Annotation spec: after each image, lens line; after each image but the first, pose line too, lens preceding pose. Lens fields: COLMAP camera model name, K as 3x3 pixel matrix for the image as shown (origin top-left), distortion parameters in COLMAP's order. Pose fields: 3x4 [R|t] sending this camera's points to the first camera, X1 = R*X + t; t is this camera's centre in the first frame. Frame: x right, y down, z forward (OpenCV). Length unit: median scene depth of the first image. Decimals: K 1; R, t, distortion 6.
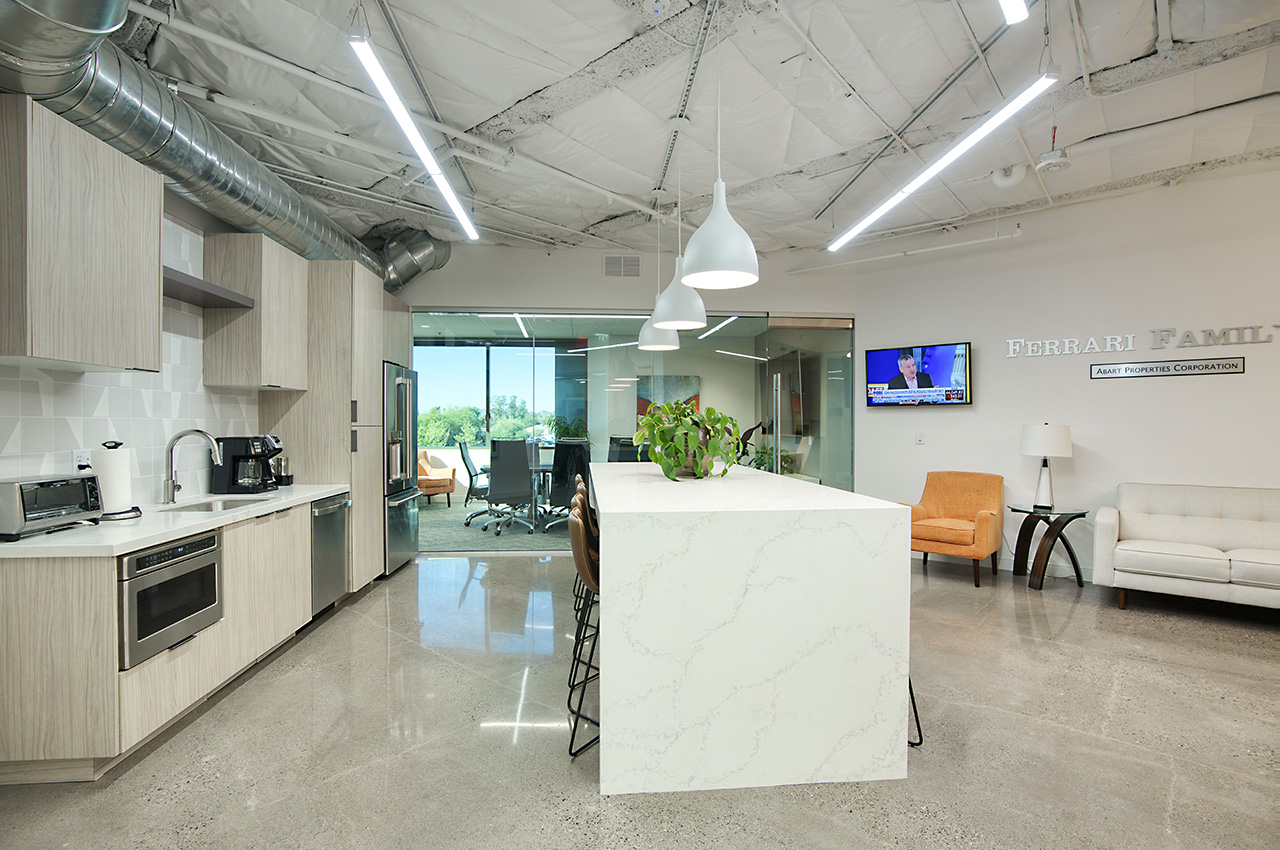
lens RADIAL K [[616.8, 0, 649.5], [0, 616.8, 423.7], [0, 0, 1]] dist [-0.016201, 0.000092]
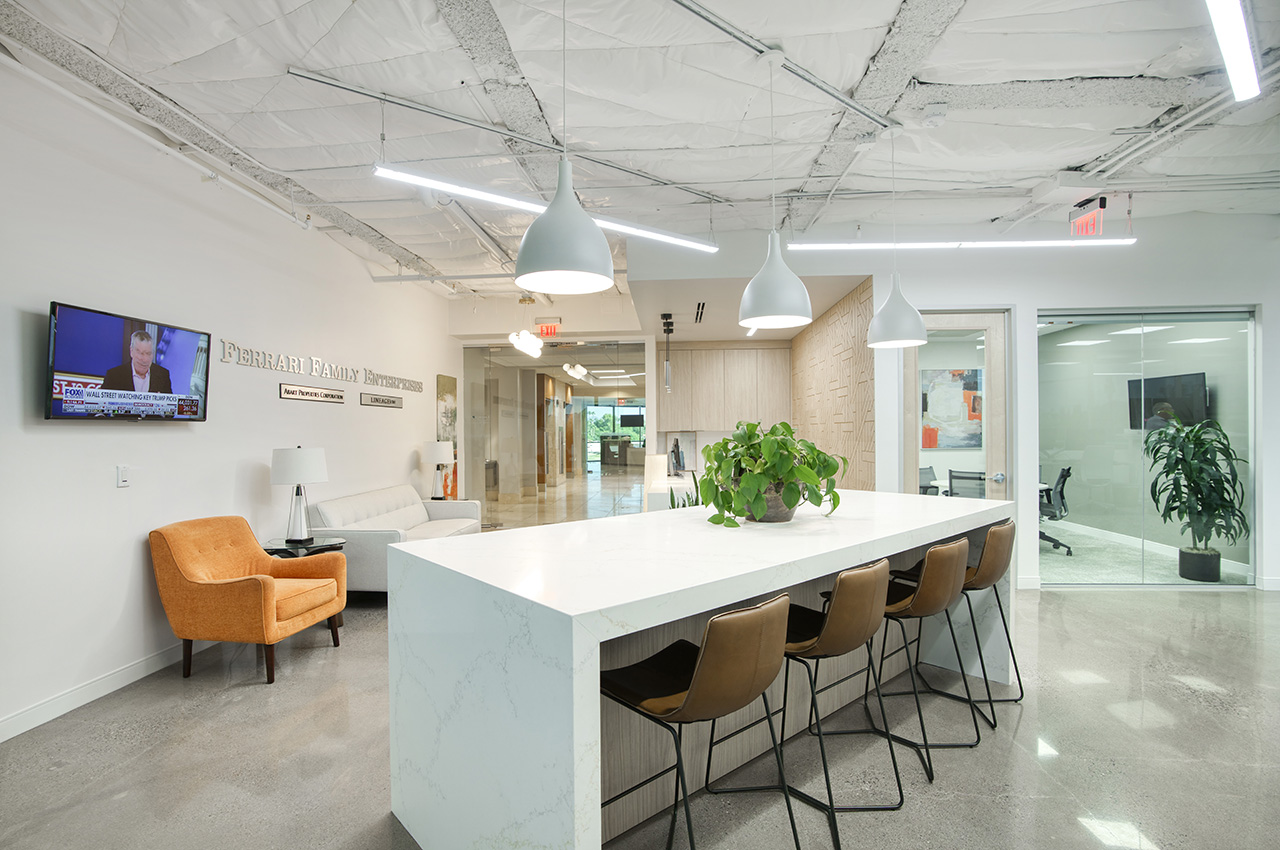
lens RADIAL K [[616.8, 0, 649.5], [0, 616.8, 423.7], [0, 0, 1]] dist [-0.016201, 0.000092]
pose [[-0.599413, 0.014715, 0.800305, -0.345041], [0.006709, 0.999888, -0.013360, -0.015780], [-0.800412, -0.002639, -0.599444, 1.006916]]
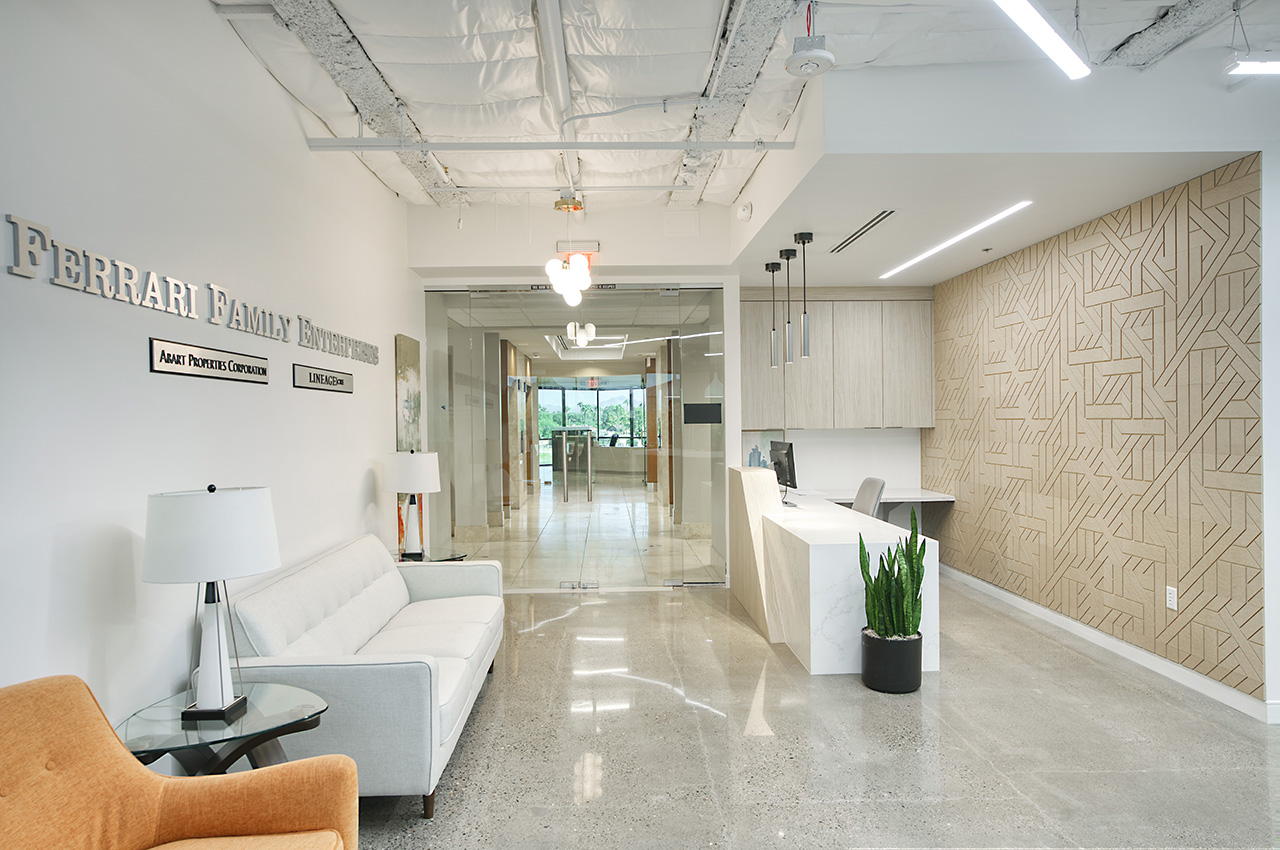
lens RADIAL K [[793.6, 0, 640.0], [0, 793.6, 425.0], [0, 0, 1]] dist [0.000096, 0.030175]
pose [[-0.667525, 0.001983, 0.744585, 0.087078], [0.008526, 0.999951, 0.004981, -0.033587], [-0.744539, 0.009673, -0.667509, 1.009927]]
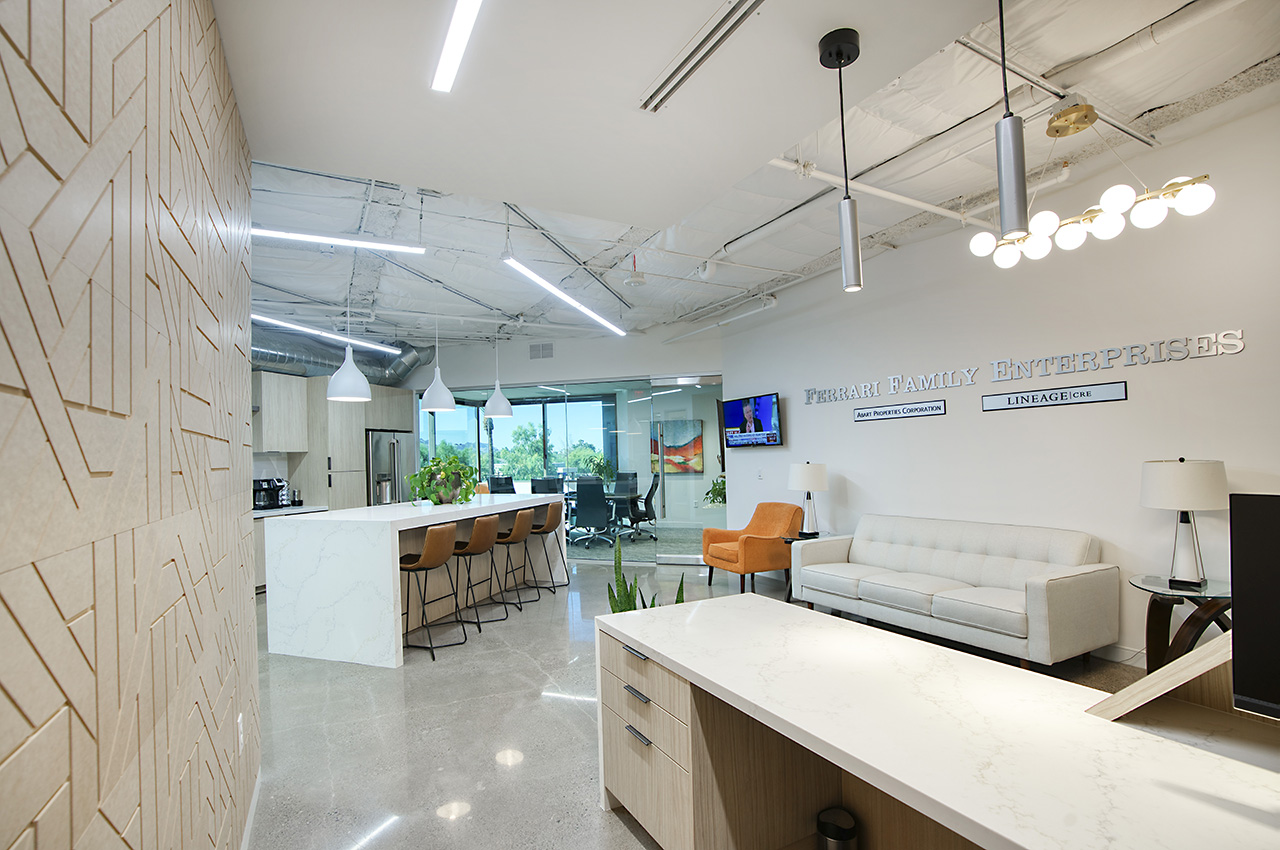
lens RADIAL K [[598.3, 0, 648.2], [0, 598.3, 427.3], [0, 0, 1]] dist [-0.068255, 0.028558]
pose [[0.932238, -0.037794, -0.359868, 0.687807], [0.021394, 0.998548, -0.049446, -0.014946], [0.361214, 0.038396, 0.931692, -0.147276]]
